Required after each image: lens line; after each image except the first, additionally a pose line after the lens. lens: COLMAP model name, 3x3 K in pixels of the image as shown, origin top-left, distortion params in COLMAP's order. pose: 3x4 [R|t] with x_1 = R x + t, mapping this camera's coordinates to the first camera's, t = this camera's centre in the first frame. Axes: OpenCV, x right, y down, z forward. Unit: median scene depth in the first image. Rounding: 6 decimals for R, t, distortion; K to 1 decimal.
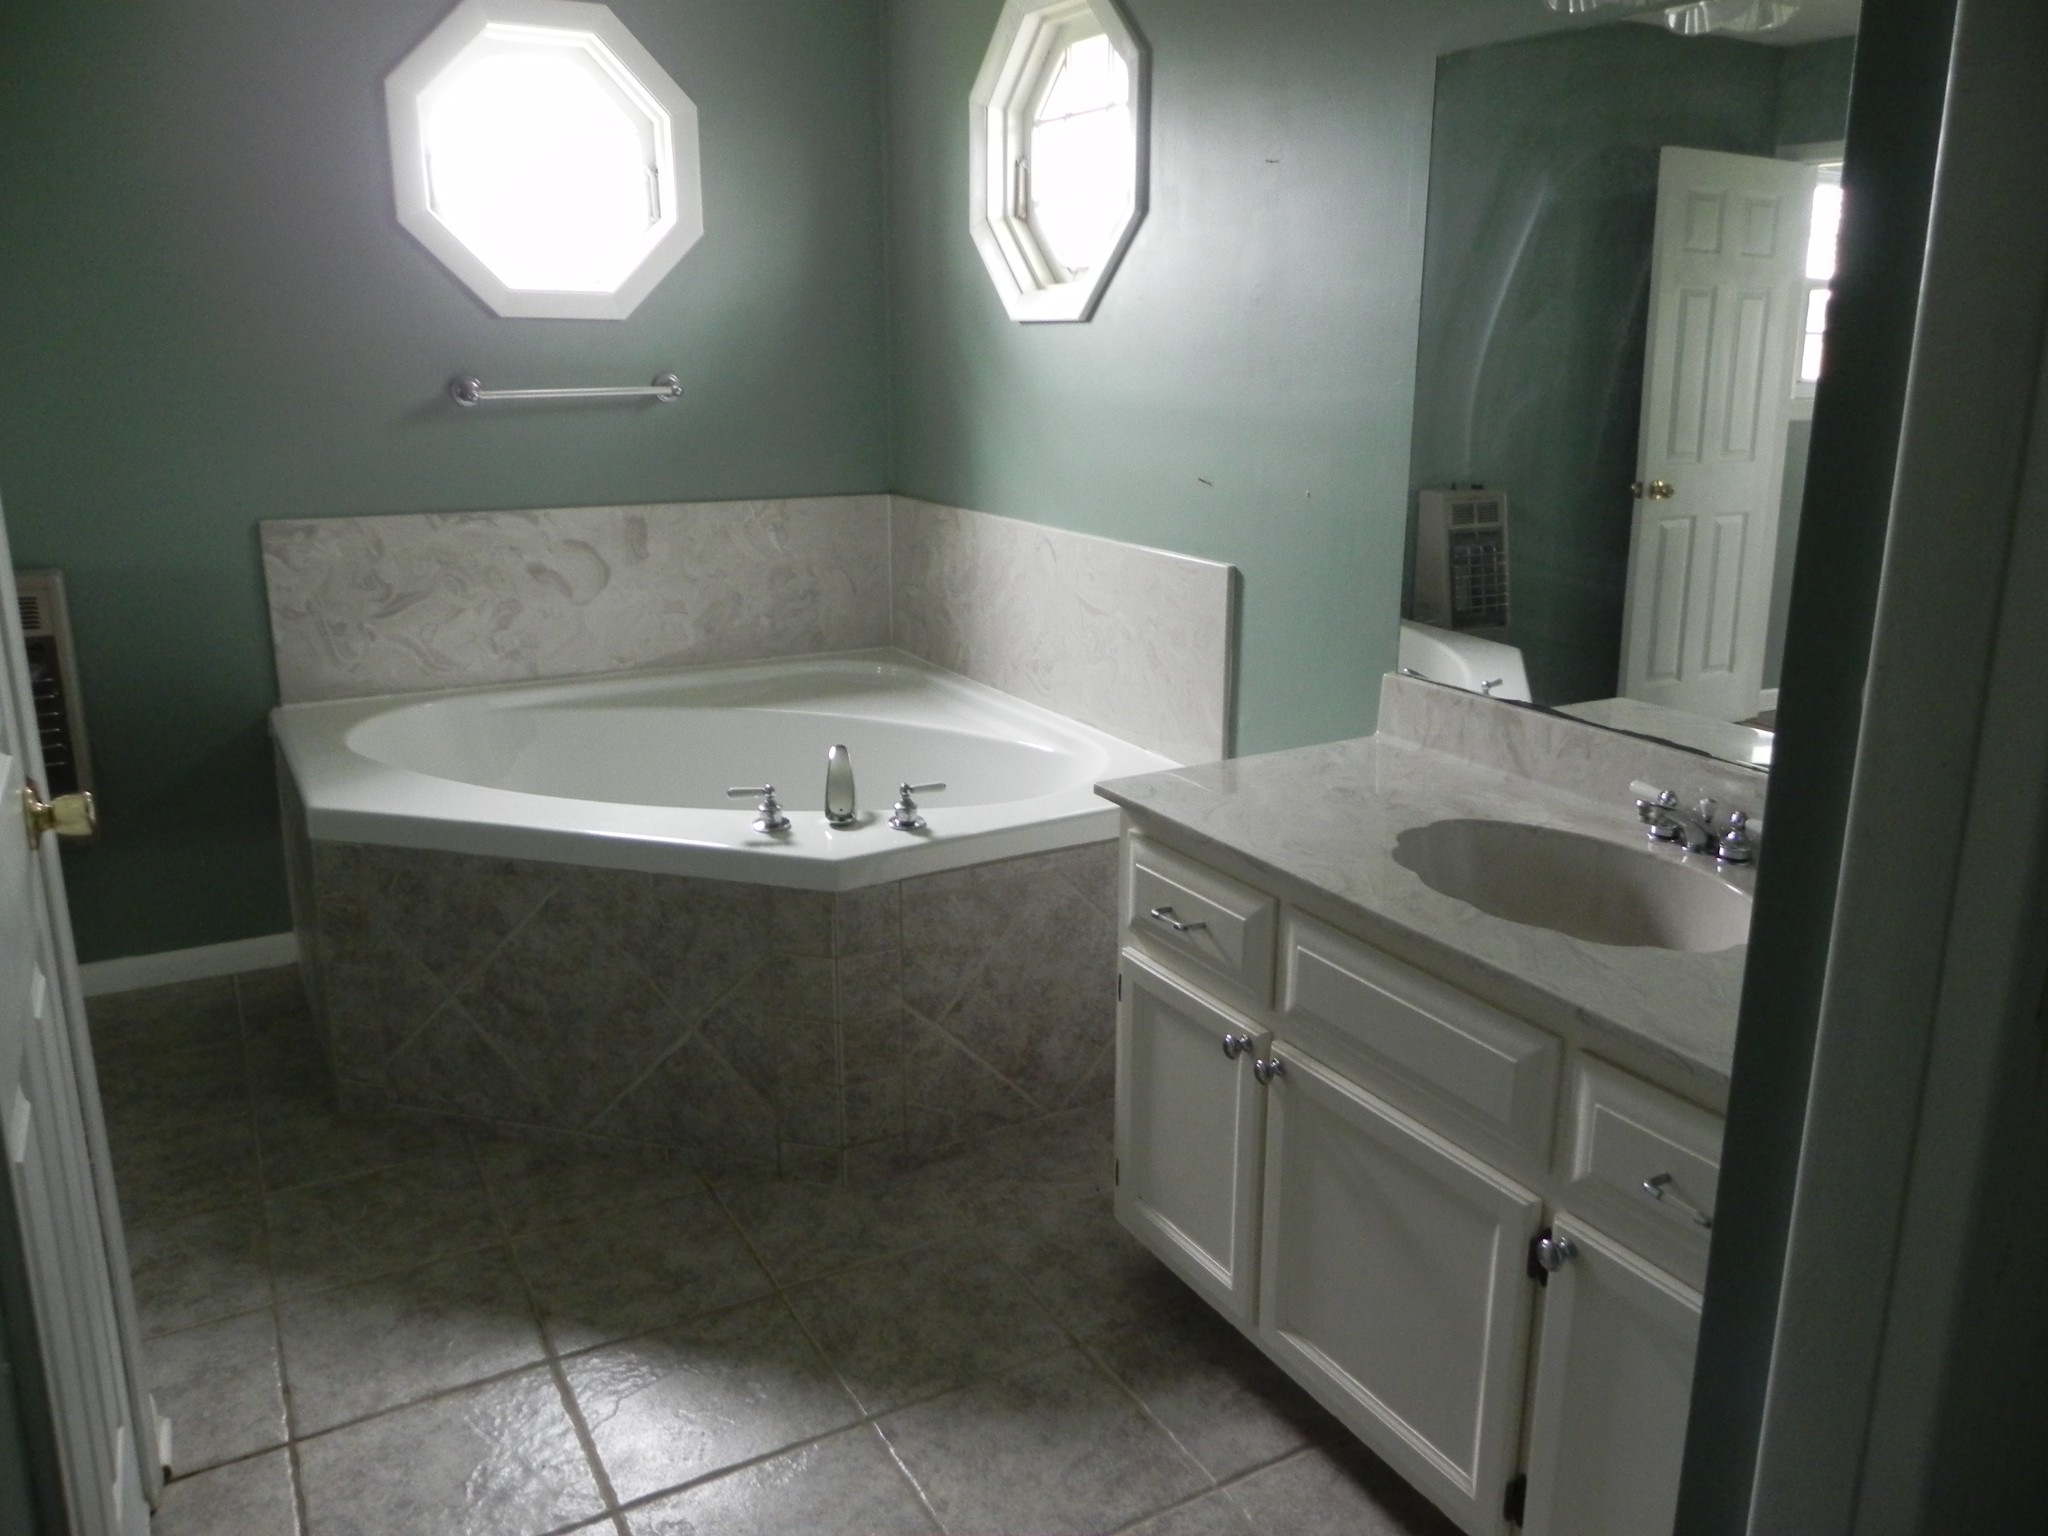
lens RADIAL K [[1553.1, 0, 1075.9], [0, 1553.1, 755.4], [0, 0, 1]] dist [-0.014954, 0.018755]
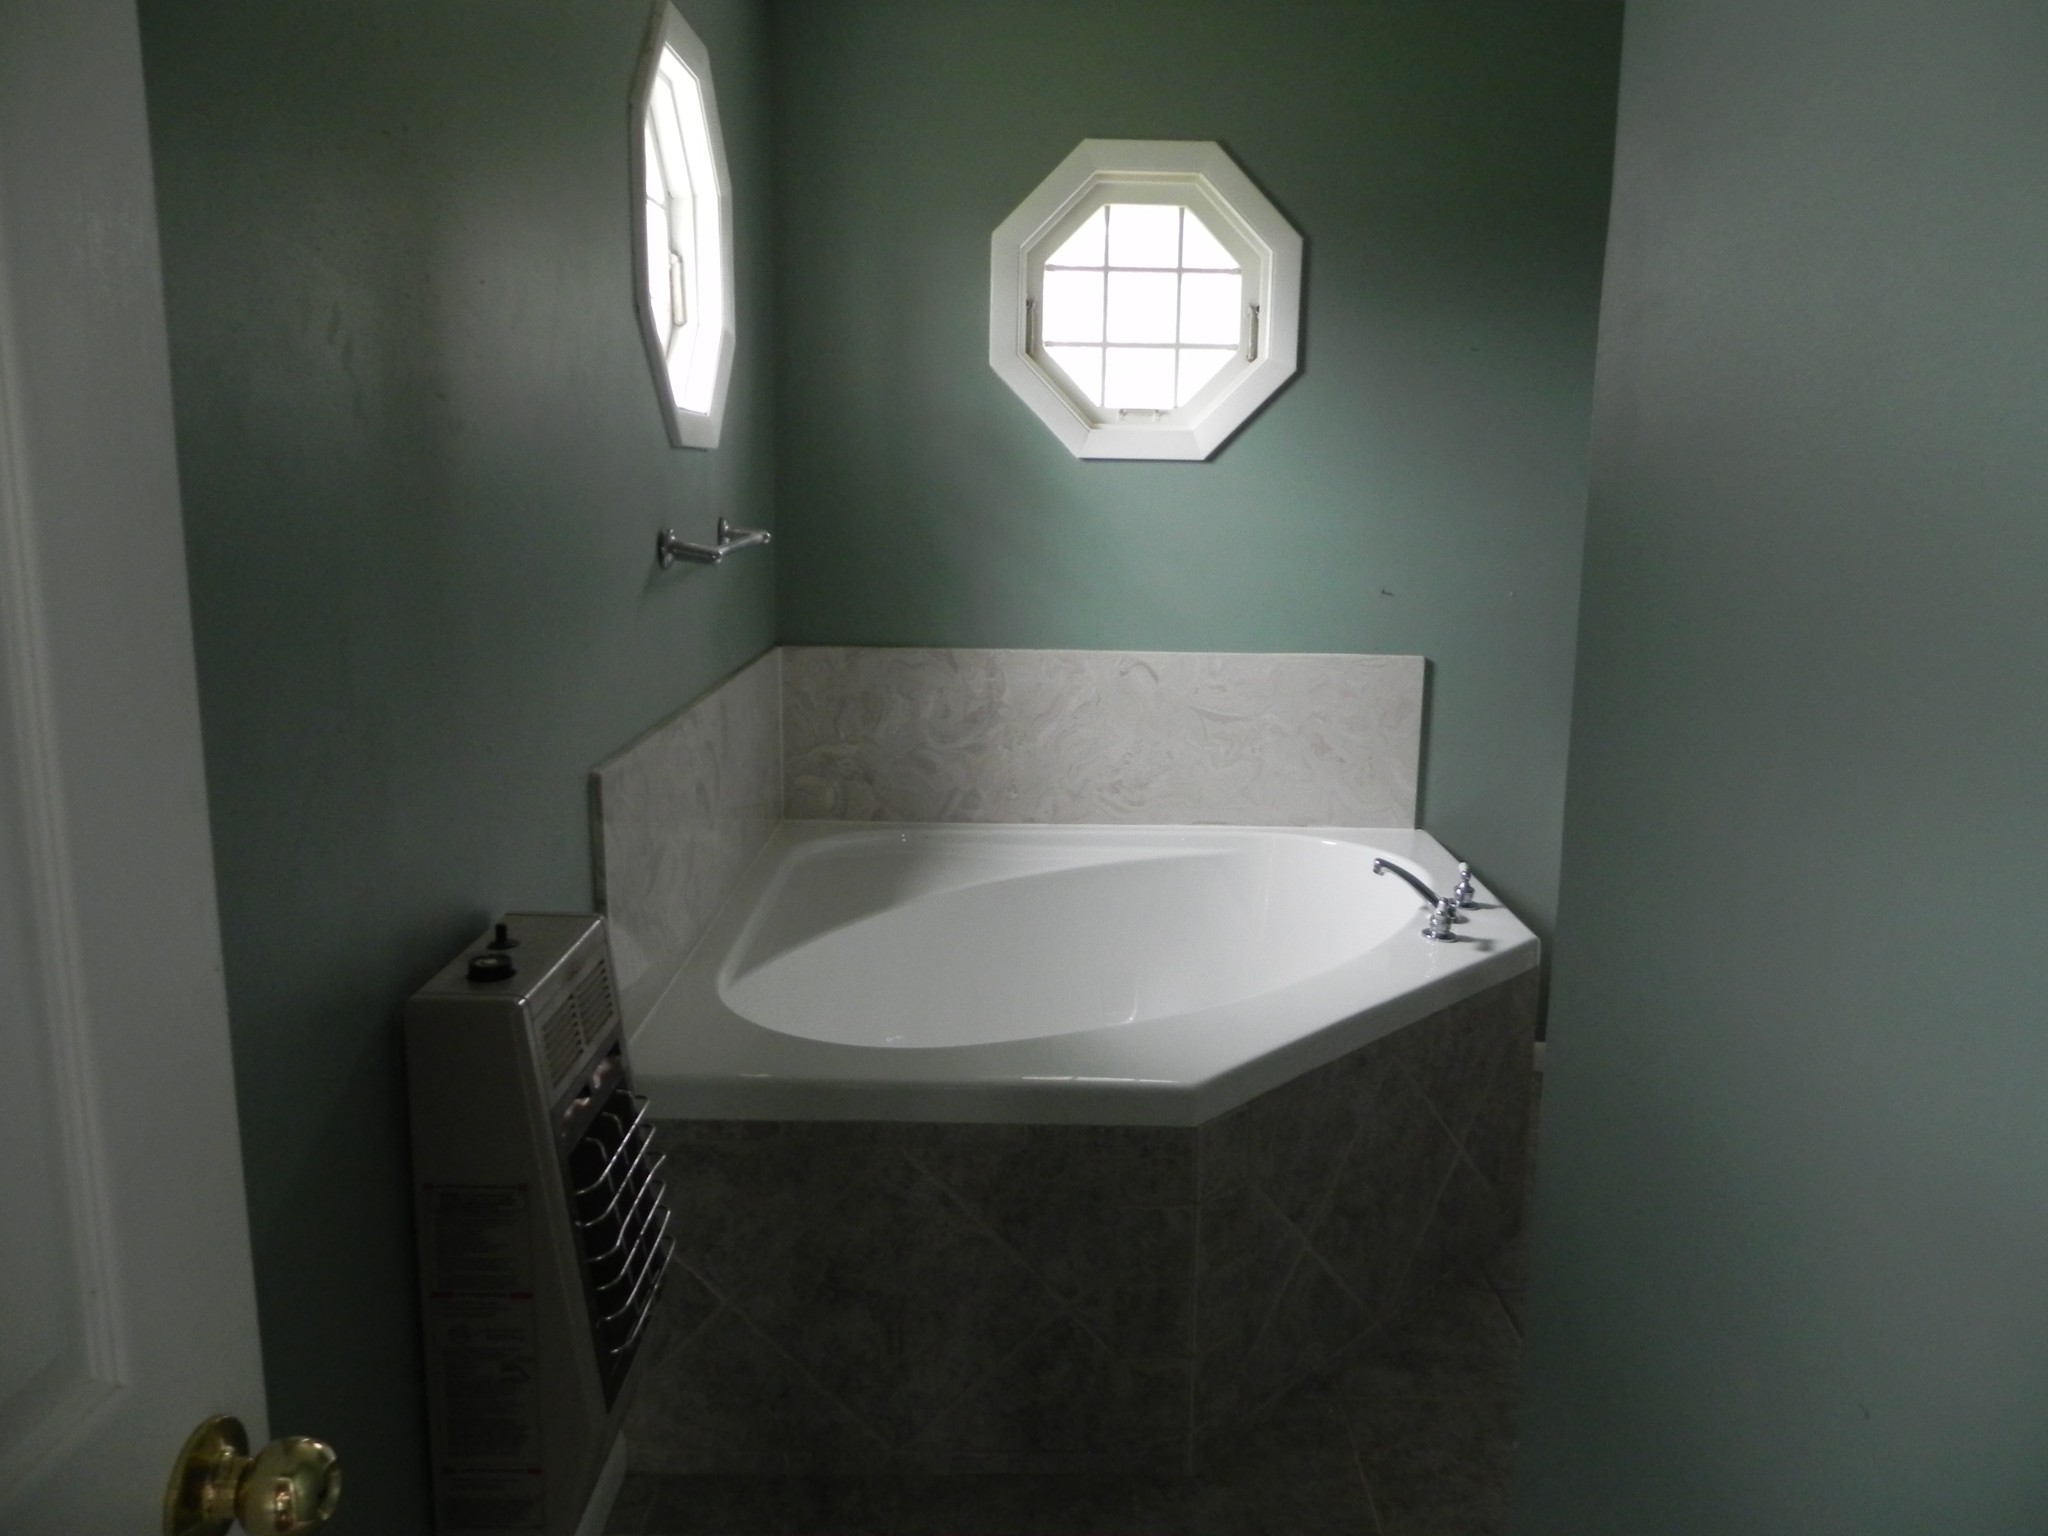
lens RADIAL K [[1553.1, 0, 1034.2], [0, 1553.1, 756.5], [0, 0, 1]] dist [-0.014954, 0.018755]
pose [[0.494030, -0.161768, 0.854263, -1.035217], [0.210945, 0.975483, 0.062731, -0.170677], [-0.843467, 0.149211, 0.516042, 0.567302]]
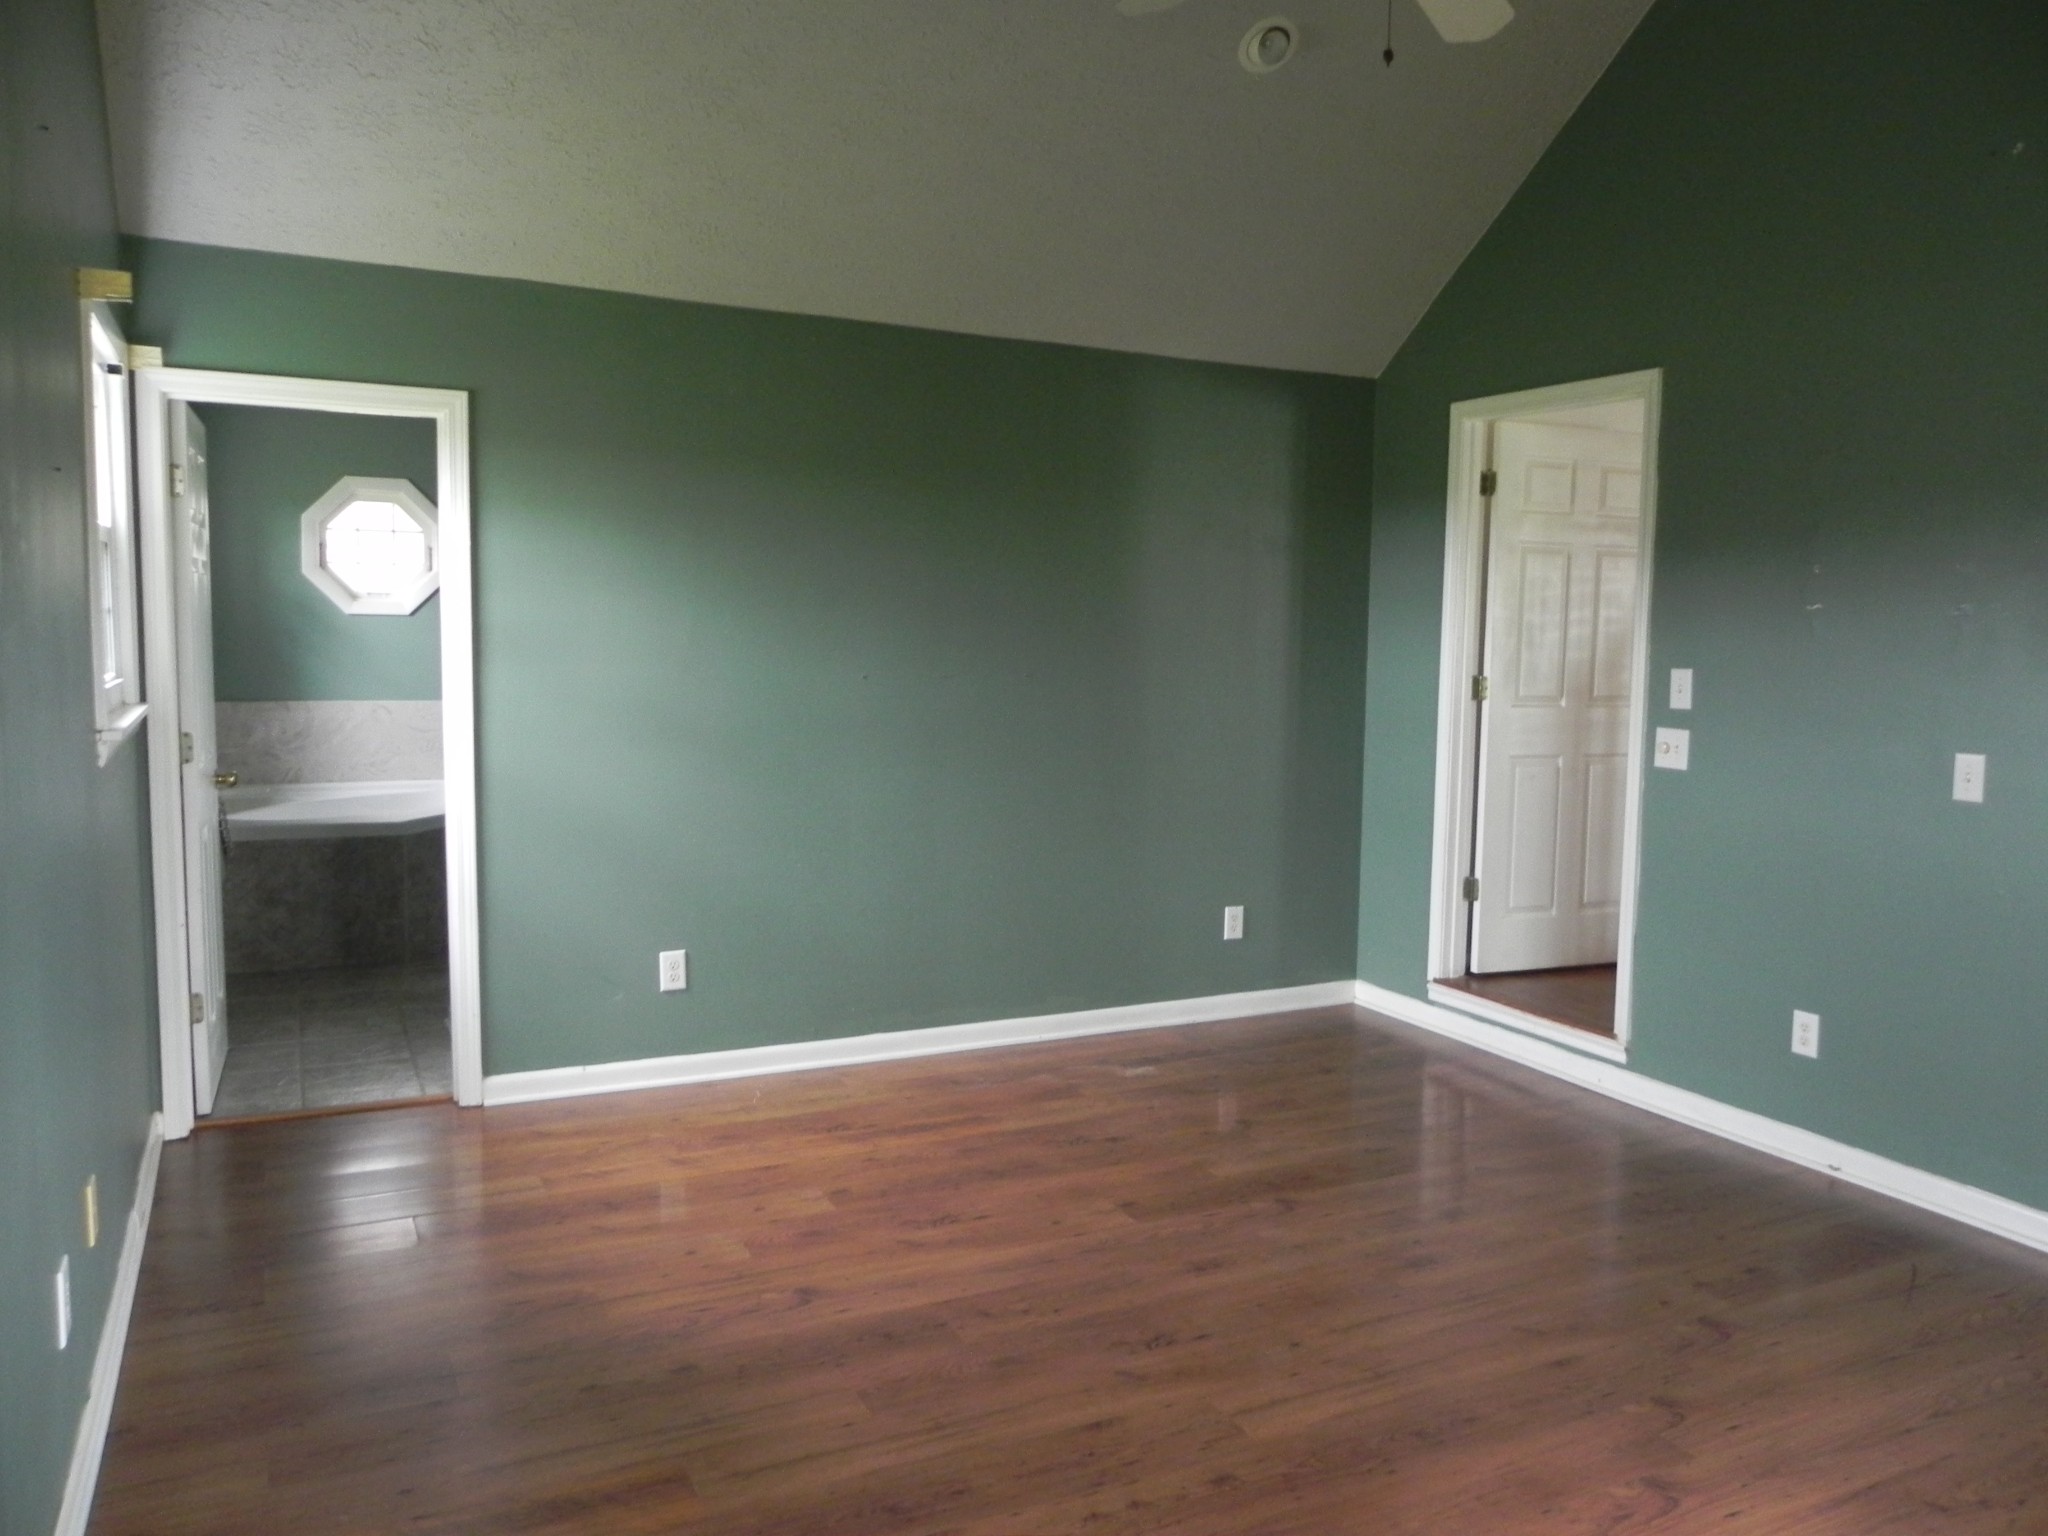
lens RADIAL K [[1553.1, 0, 1049.8], [0, 1553.1, 734.7], [0, 0, 1]] dist [-0.014954, 0.018755]
pose [[0.054233, -0.082213, 0.995138, -2.431450], [0.239574, 0.968566, 0.066962, -0.015873], [-0.969362, 0.234778, 0.072224, -0.127266]]
